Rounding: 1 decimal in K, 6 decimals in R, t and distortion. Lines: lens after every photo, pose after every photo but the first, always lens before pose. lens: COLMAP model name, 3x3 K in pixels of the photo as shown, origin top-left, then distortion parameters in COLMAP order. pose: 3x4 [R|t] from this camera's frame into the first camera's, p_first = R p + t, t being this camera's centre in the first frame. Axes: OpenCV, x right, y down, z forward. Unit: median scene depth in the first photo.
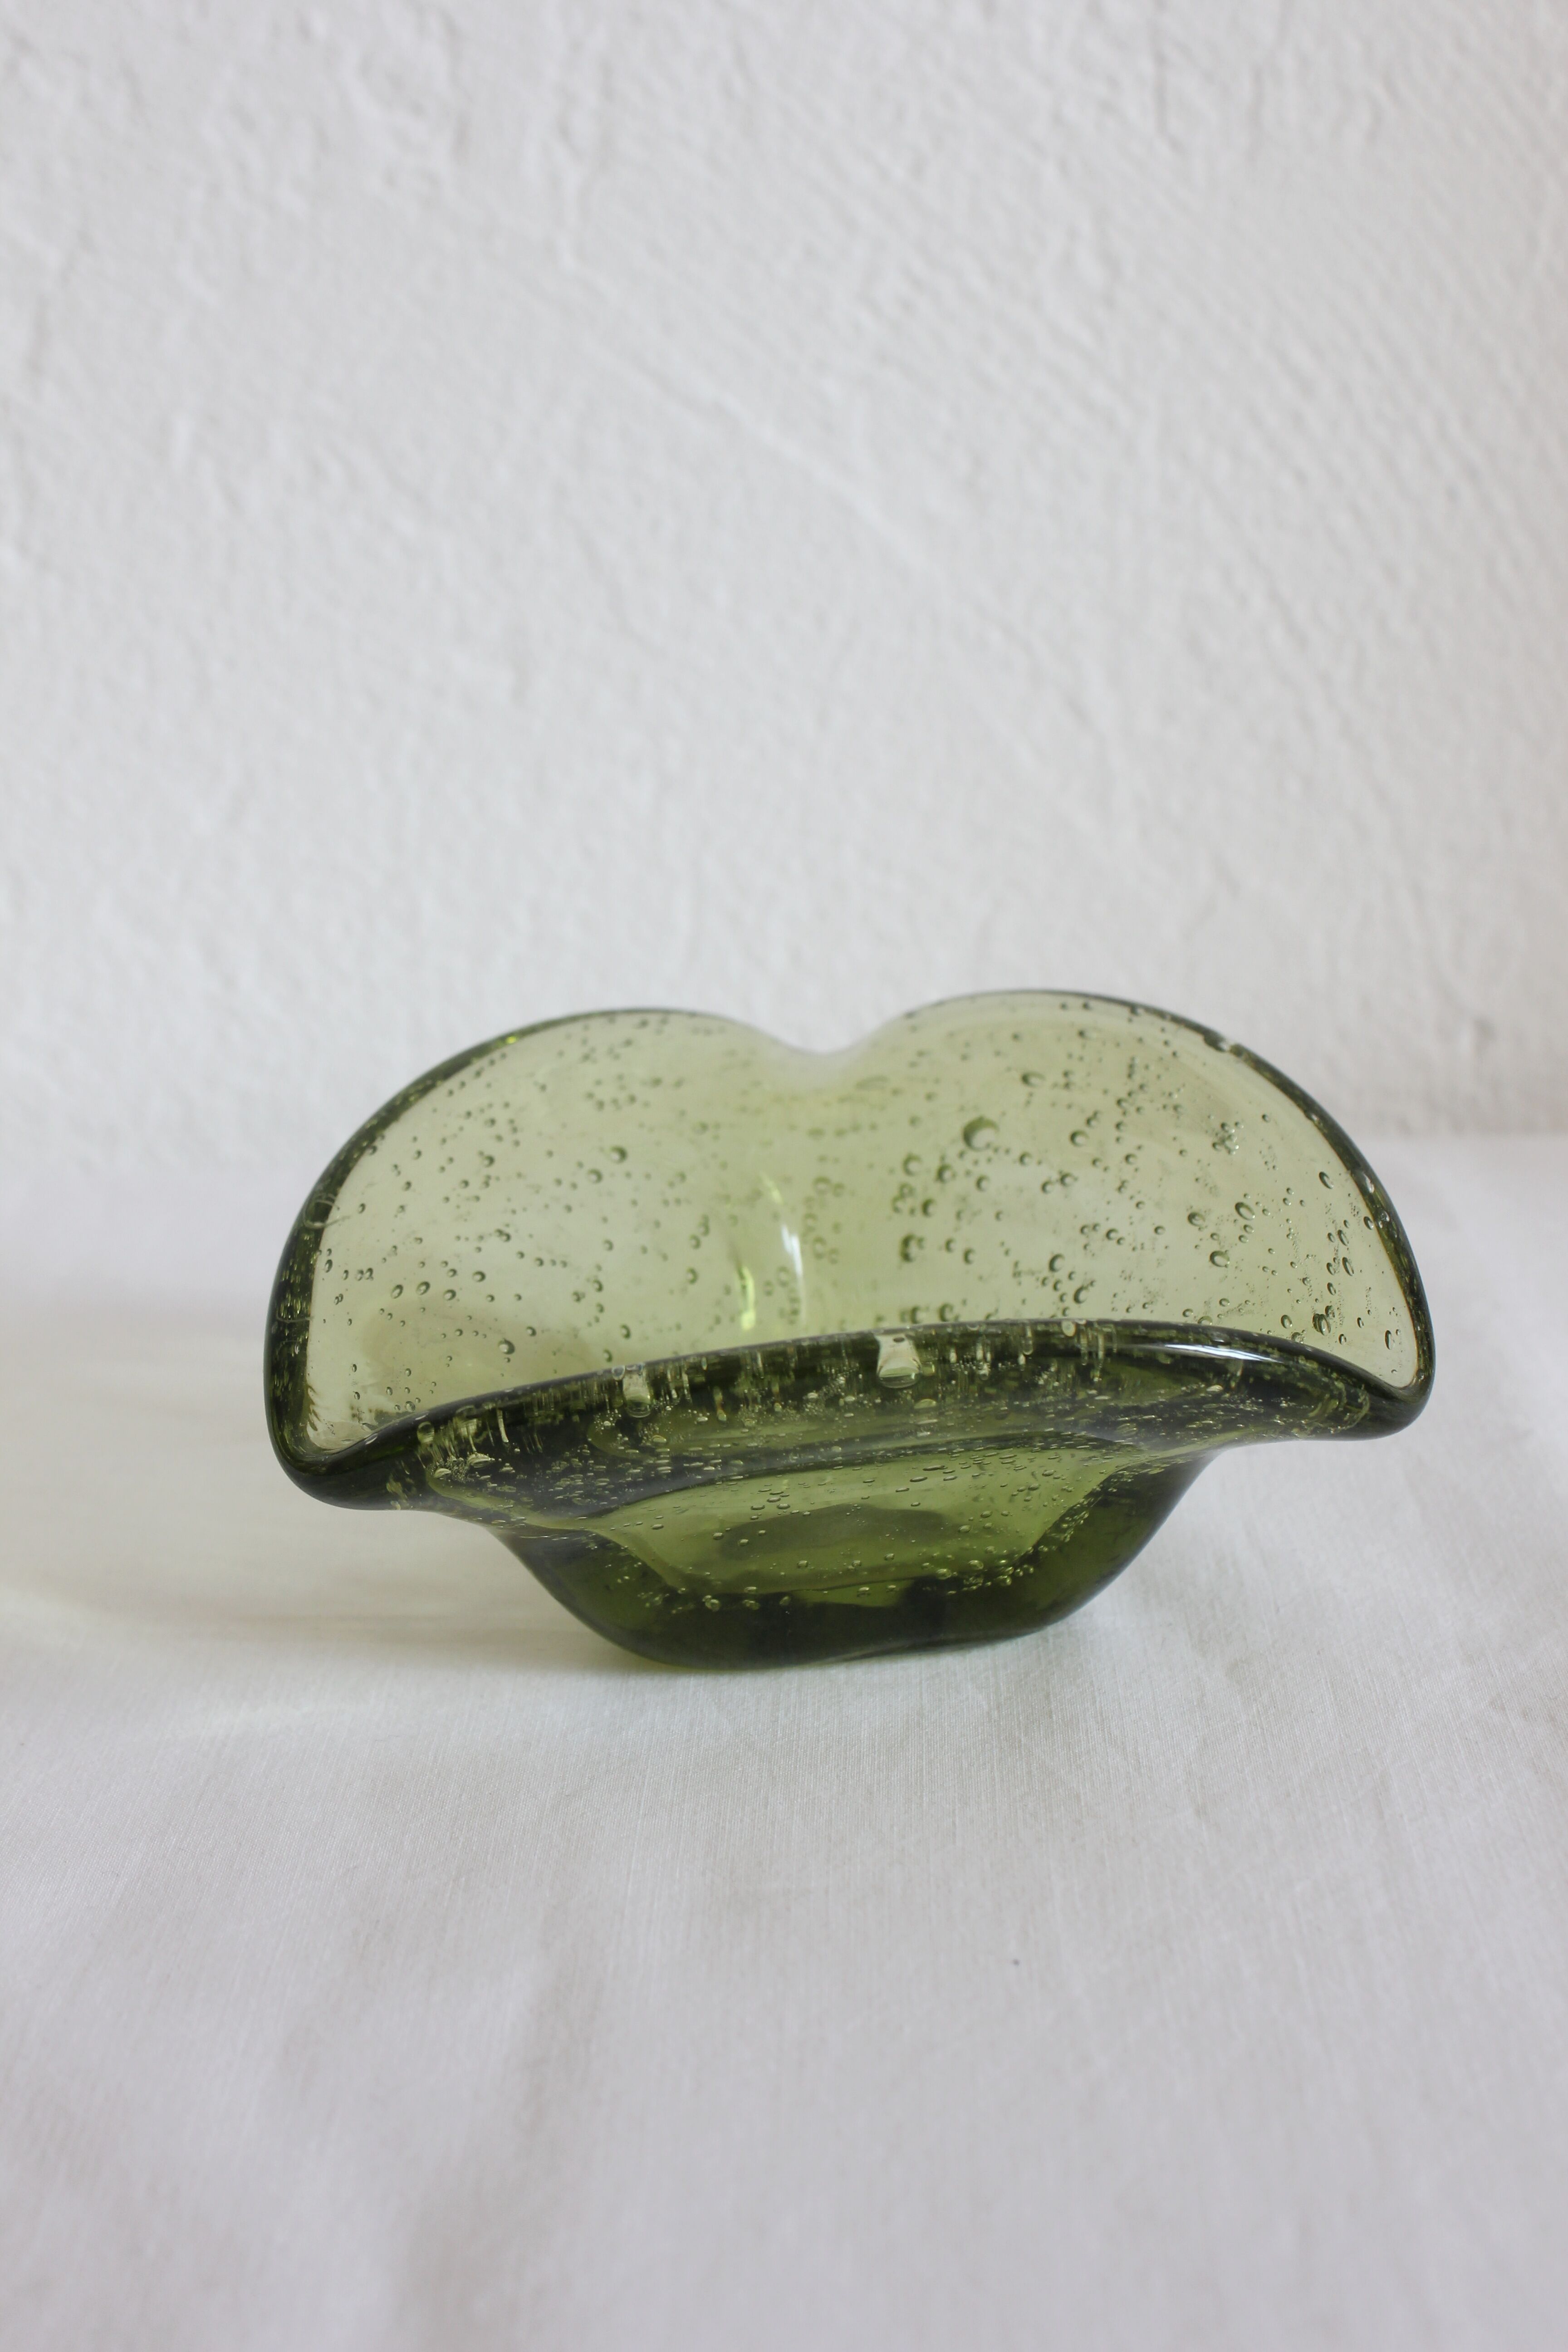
lens RADIAL K [[3290.2, 0, 733.1], [0, 3290.2, 1122.0], [0, 0, 1]] dist [-0.064765, 0.138228]
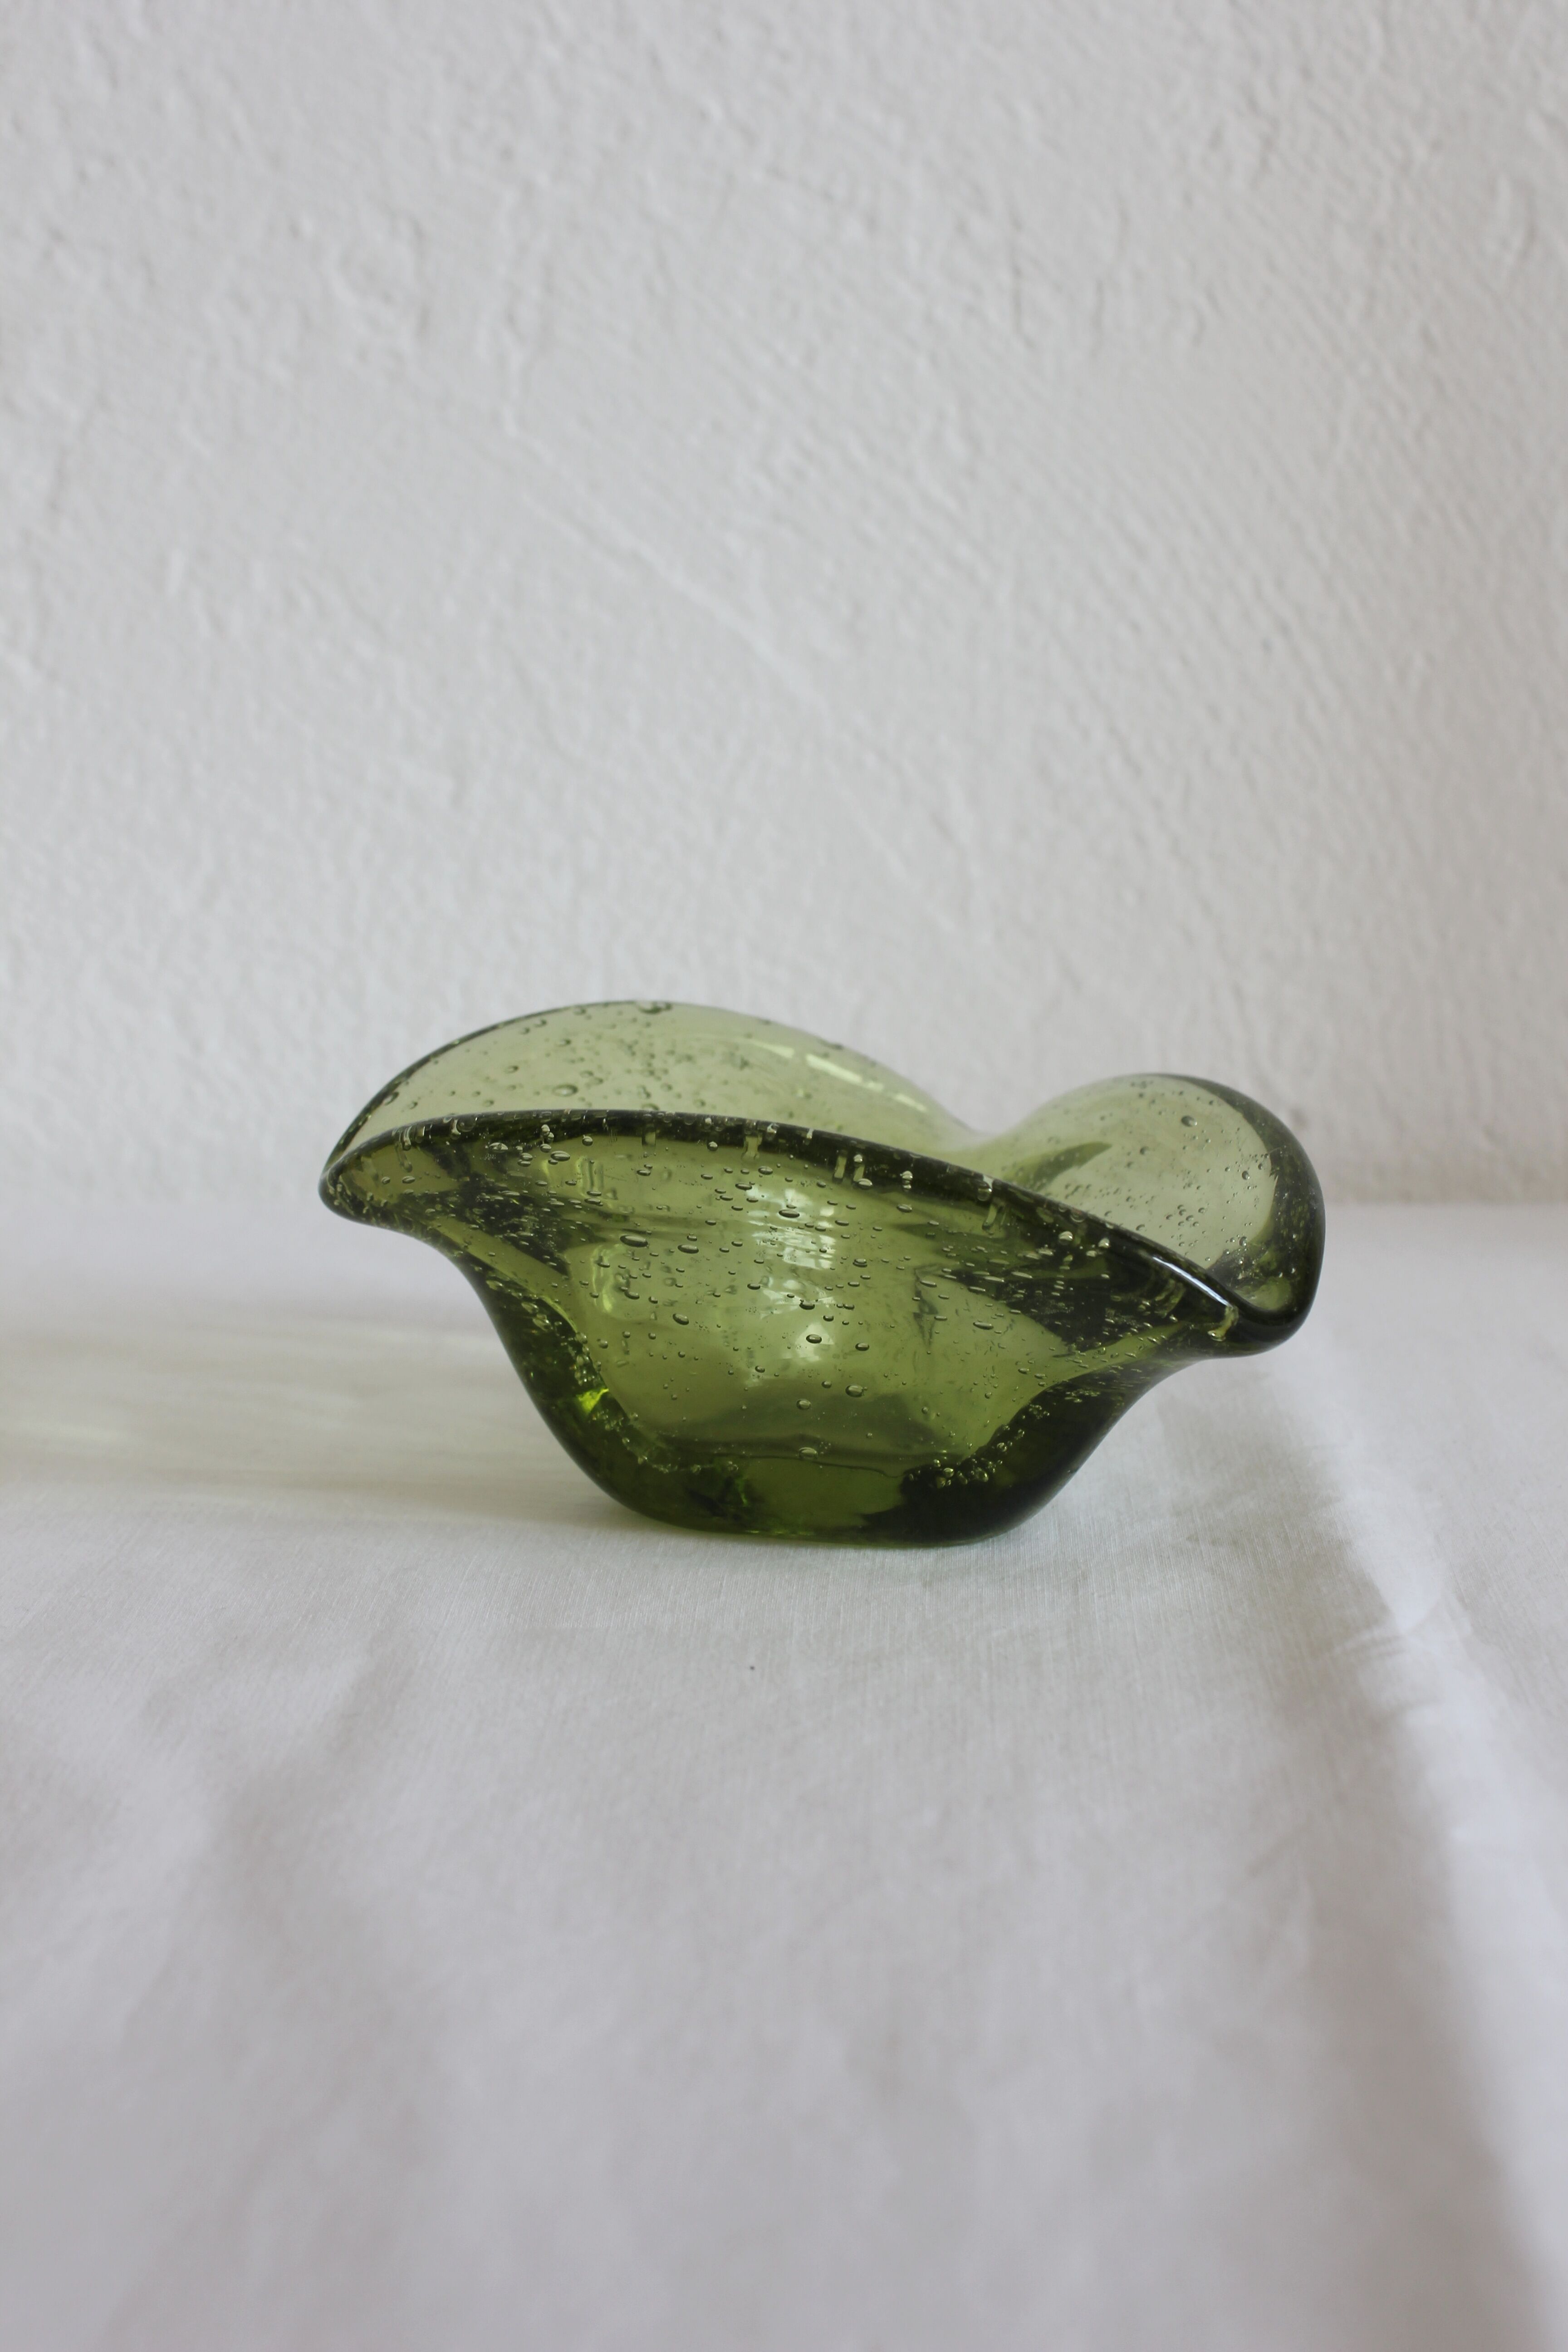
lens RADIAL K [[3290.2, 0, 733.1], [0, 3290.2, 1122.0], [0, 0, 1]] dist [-0.064765, 0.138228]
pose [[0.999467, 0.029611, -0.013746, 0.052683], [-0.030942, 0.993486, -0.109676, 0.110367], [0.010409, 0.110043, 0.993872, -0.138958]]
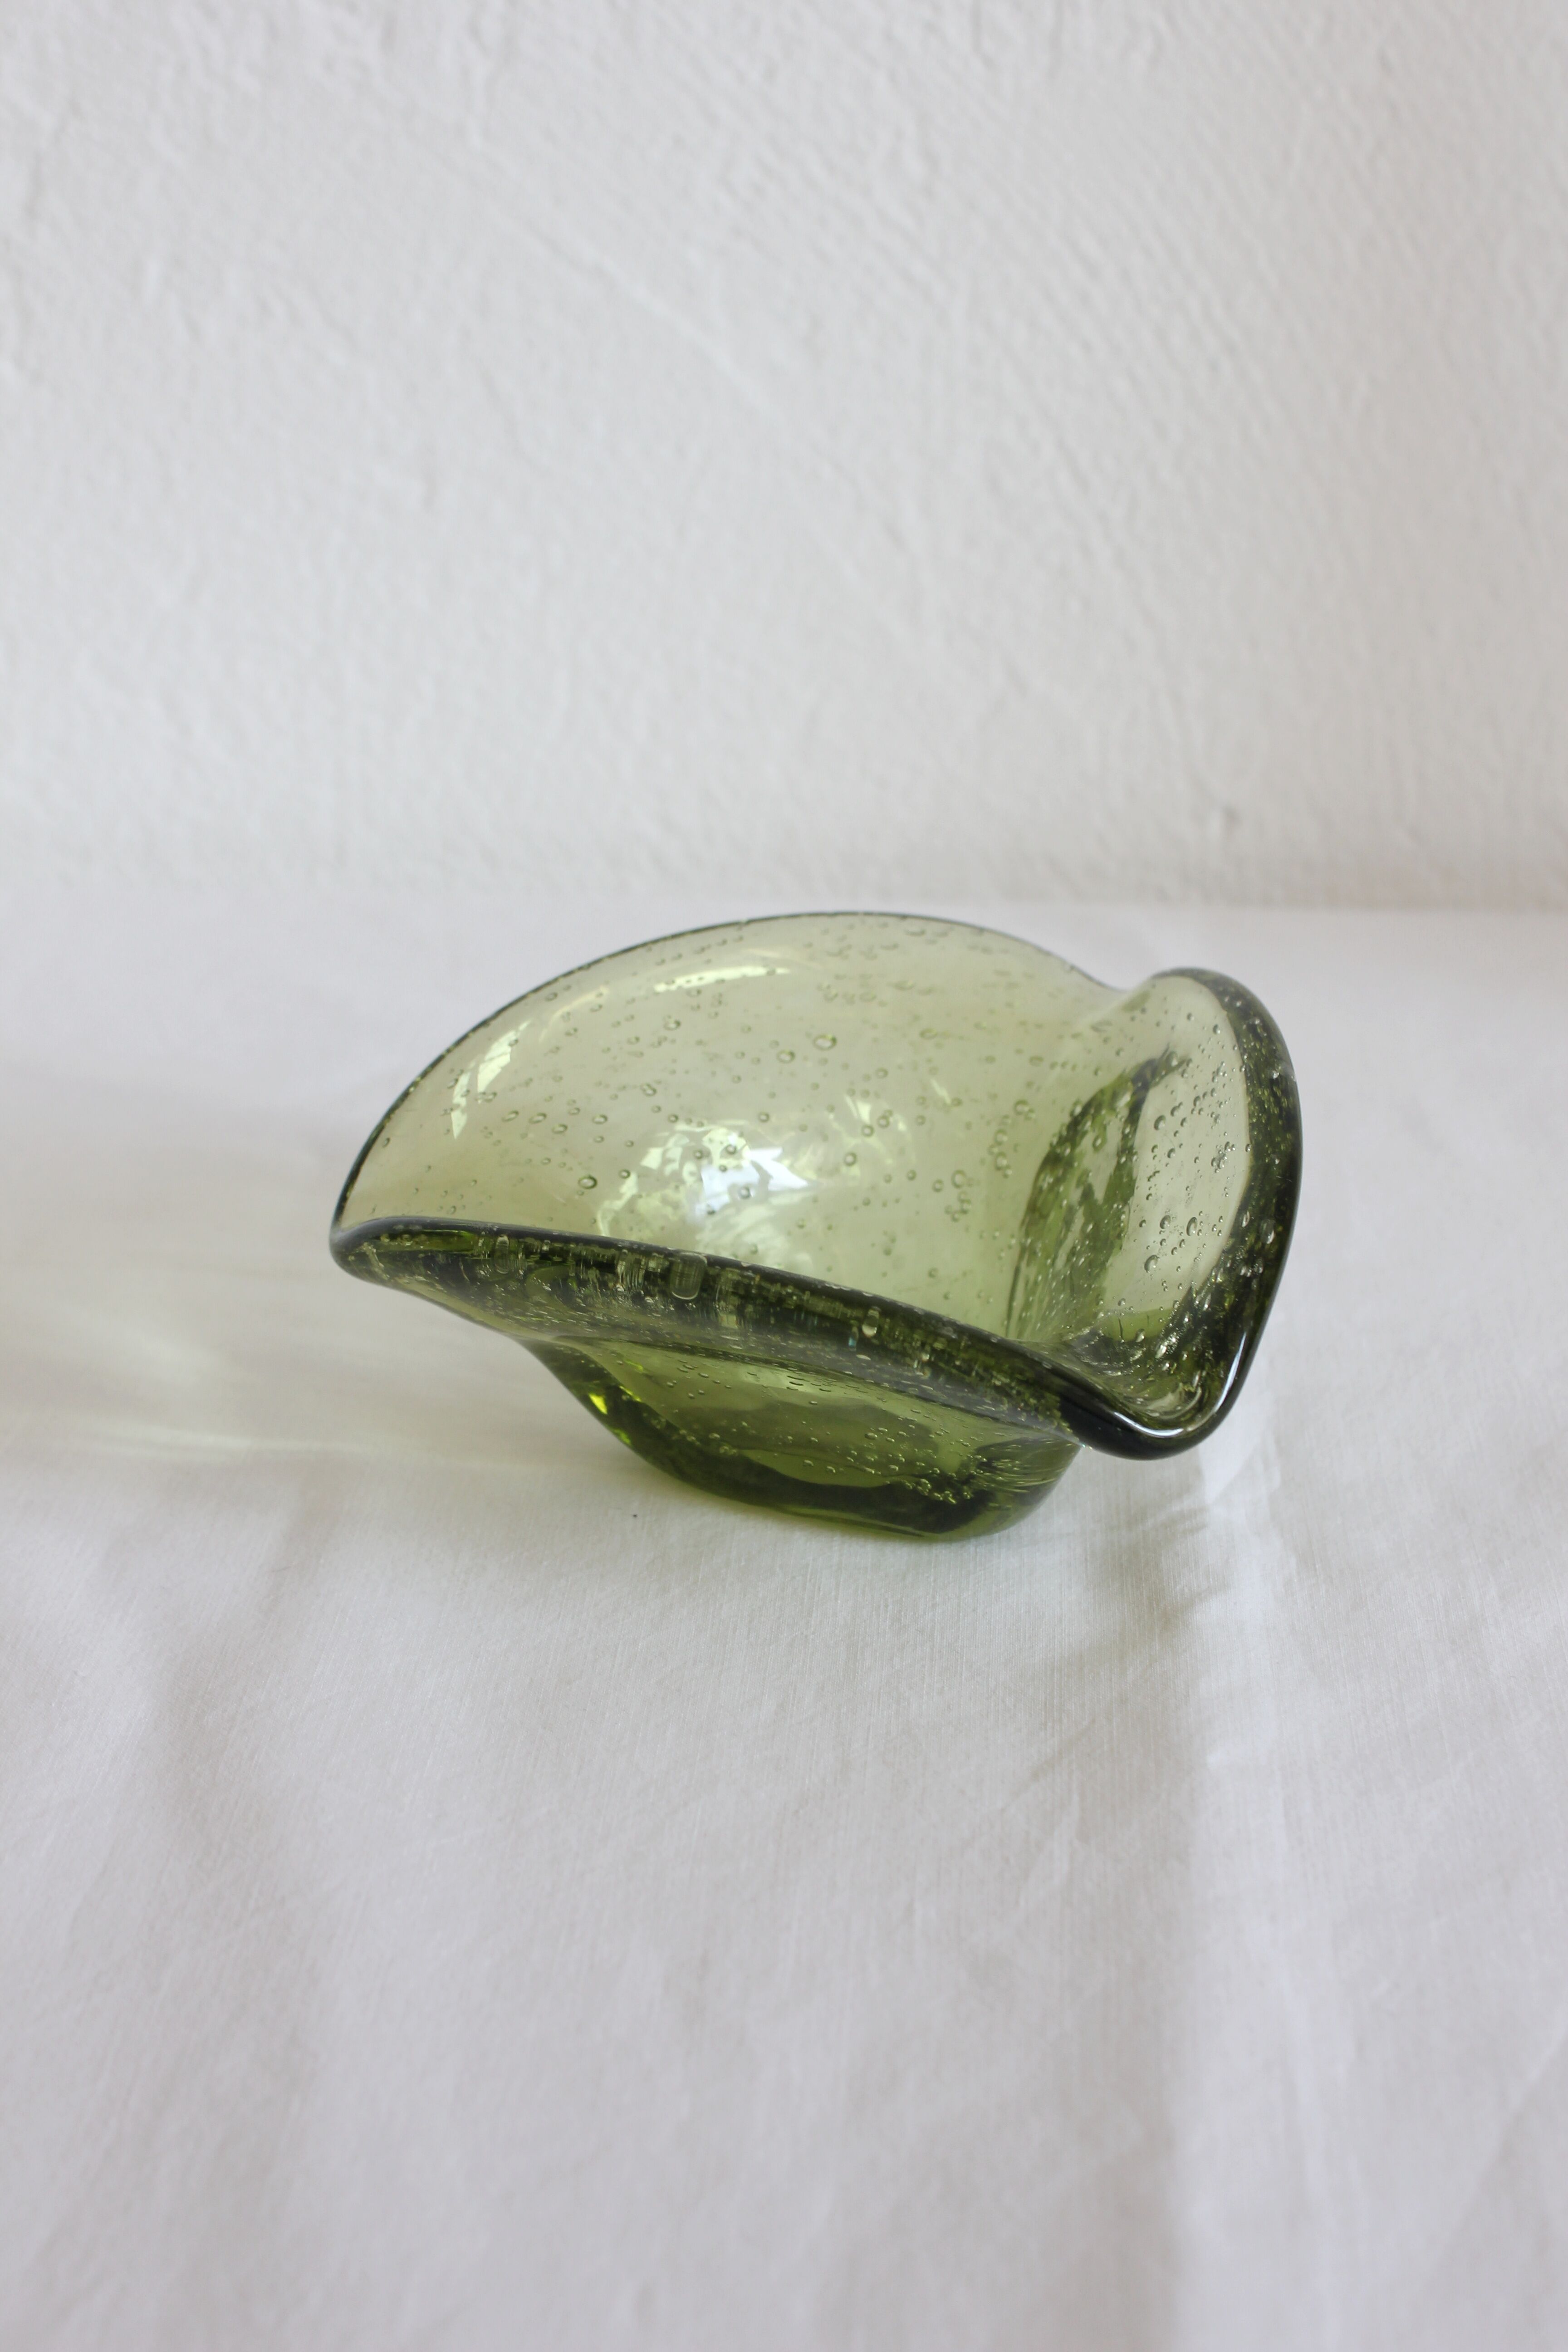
lens RADIAL K [[3285.0, 0, 730.5], [0, 3285.0, 1125.2], [0, 0, 1]] dist [-0.069761, 0.138518]
pose [[0.998510, 0.046759, -0.028148, 0.092343], [-0.043694, 0.993916, 0.101098, -0.031114], [0.032704, -0.099717, 0.994478, -0.213873]]
